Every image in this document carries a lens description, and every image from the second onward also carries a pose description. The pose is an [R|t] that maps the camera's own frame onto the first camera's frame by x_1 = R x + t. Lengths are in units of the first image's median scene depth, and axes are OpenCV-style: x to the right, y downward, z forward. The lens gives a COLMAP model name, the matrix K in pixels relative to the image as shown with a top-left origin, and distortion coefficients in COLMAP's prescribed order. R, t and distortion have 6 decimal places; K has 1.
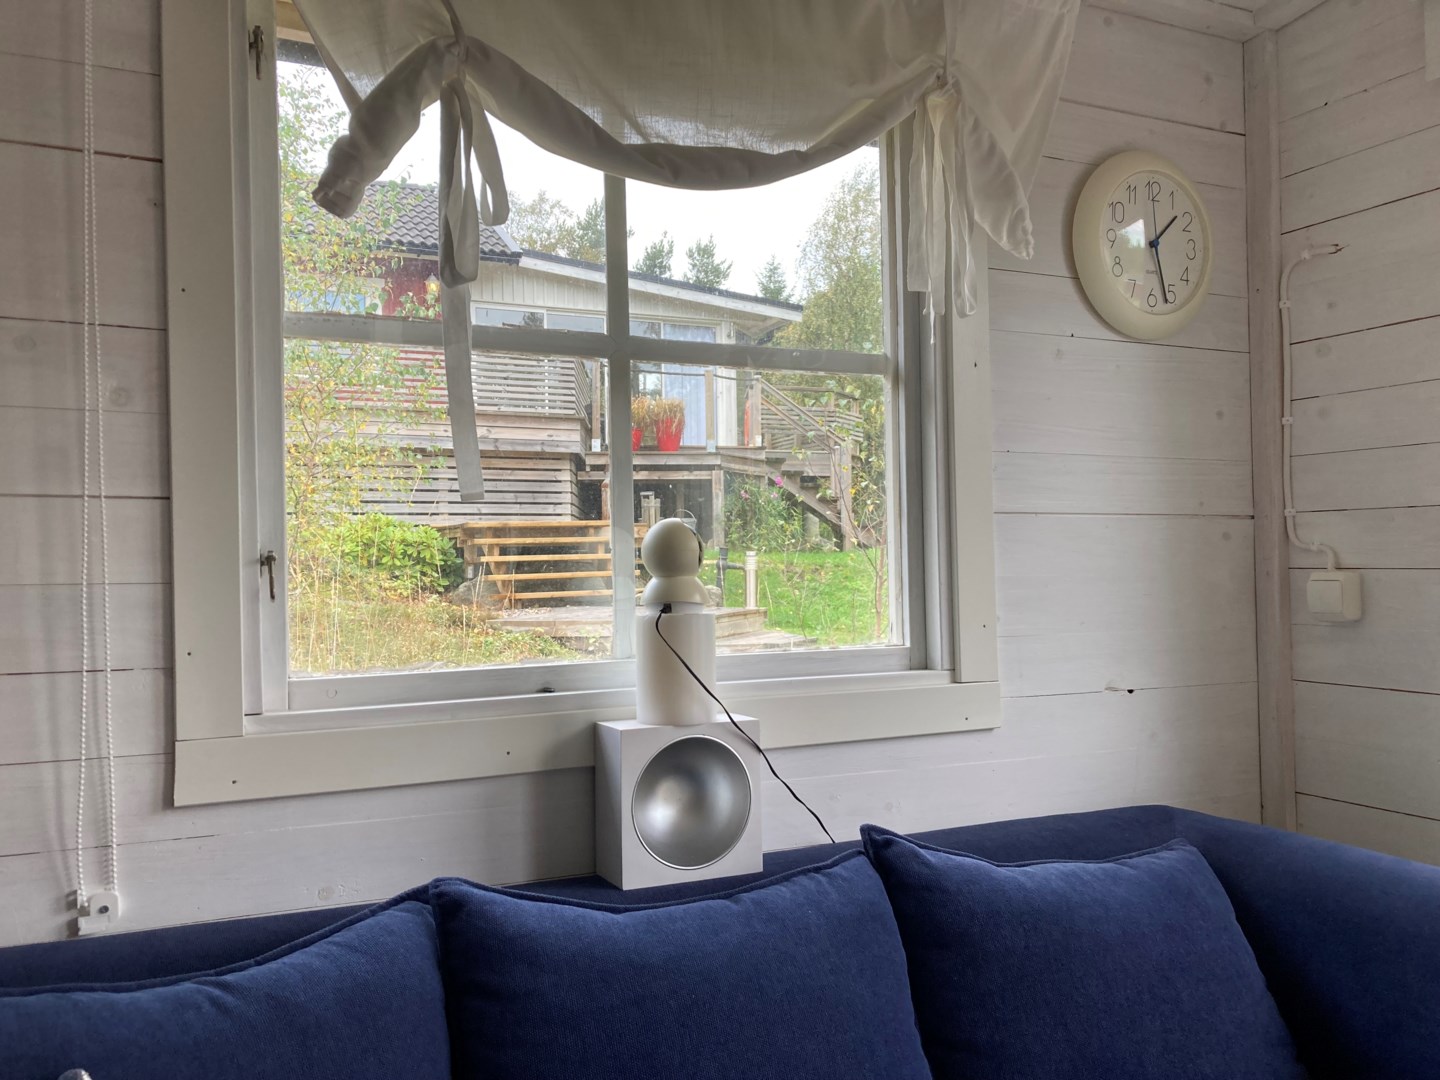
lens RADIAL K [[1176.7, 0, 710.7], [0, 1176.7, 539.8], [0, 0, 1]] dist [0.025797, -0.031238]
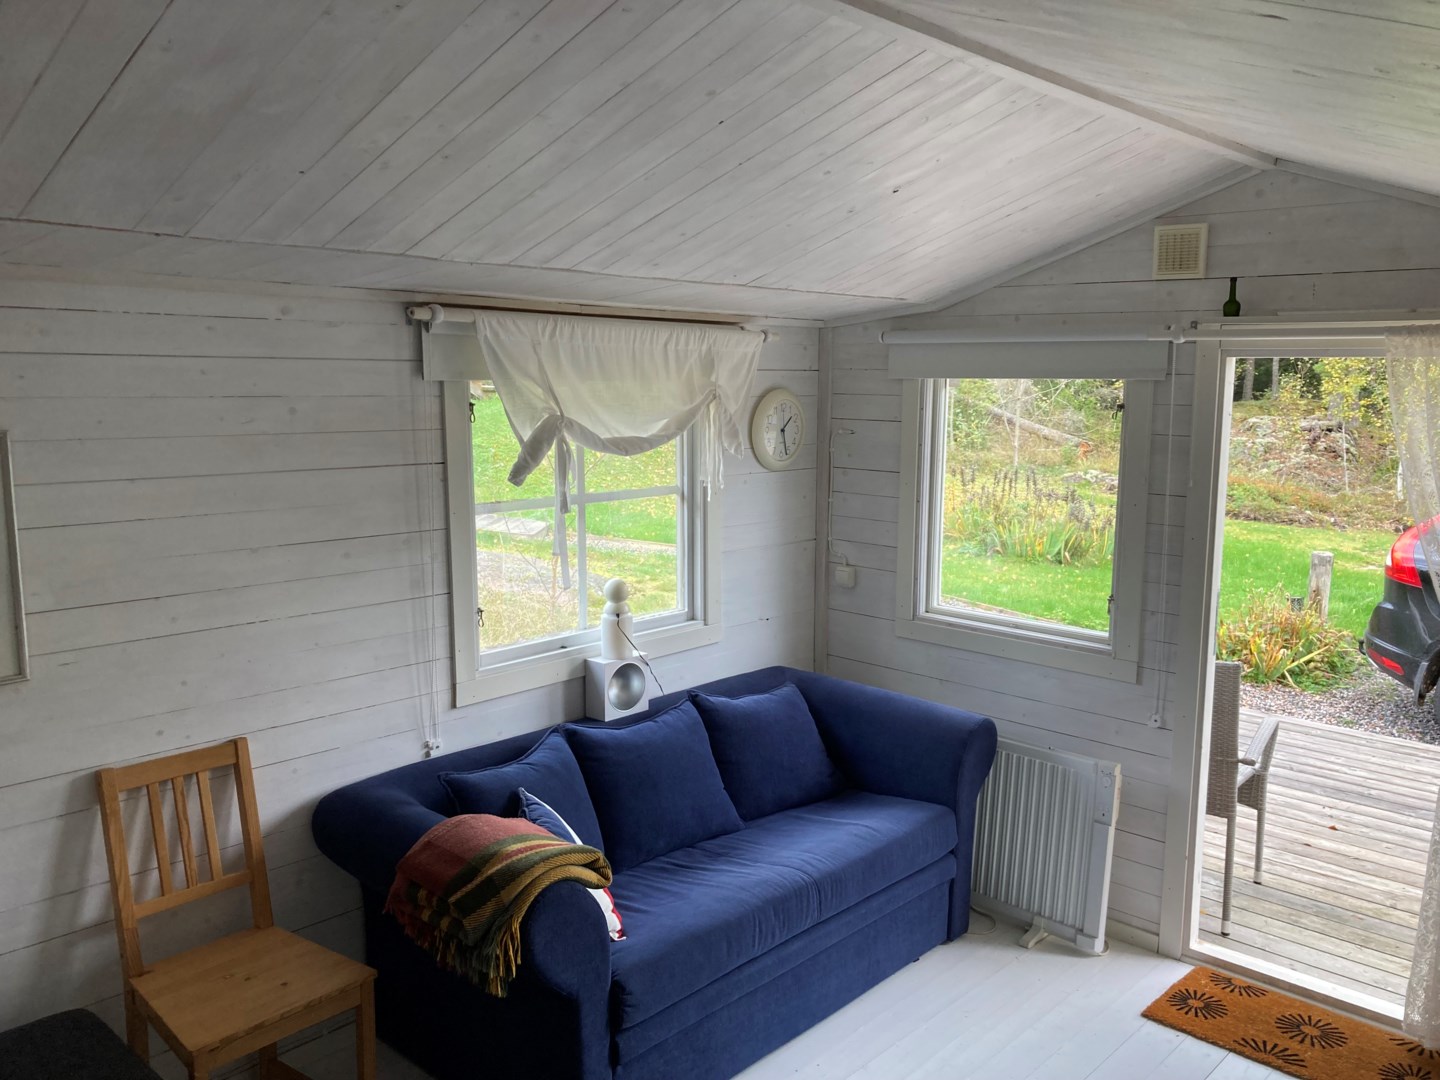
lens RADIAL K [[1176.7, 0, 723.9], [0, 1176.7, 538.8], [0, 0, 1]] dist [0.025797, -0.031238]
pose [[0.925985, -0.036185, 0.375822, -0.776325], [-0.026766, 0.986601, 0.160941, -0.523370], [-0.376610, -0.159088, 0.912609, -1.402662]]
